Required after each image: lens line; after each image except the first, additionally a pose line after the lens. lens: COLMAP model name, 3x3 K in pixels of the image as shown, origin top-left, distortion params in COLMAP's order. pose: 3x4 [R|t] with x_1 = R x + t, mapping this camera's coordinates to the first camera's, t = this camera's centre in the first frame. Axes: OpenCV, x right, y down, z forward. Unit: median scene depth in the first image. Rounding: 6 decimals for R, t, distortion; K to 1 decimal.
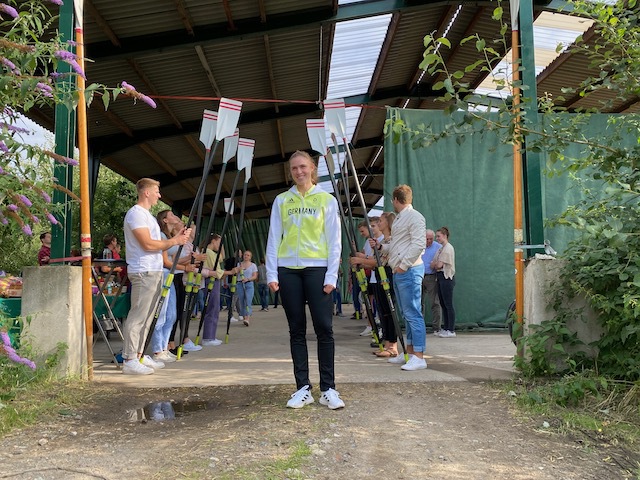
lens RADIAL K [[494.0, 0, 316.3], [0, 494.0, 243.1], [0, 0, 1]] dist [0.041566, -0.051383]
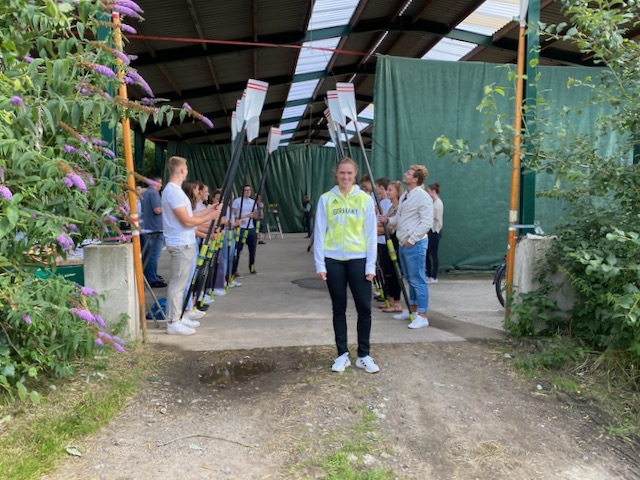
lens RADIAL K [[498.8, 0, 319.5], [0, 498.8, 246.4], [0, 0, 1]] dist [0.008175, -0.004135]
pose [[0.996936, 0.001762, 0.078201, -0.150968], [-0.014162, 0.987289, 0.158301, -0.138183], [-0.076928, -0.158923, 0.984289, -0.139632]]
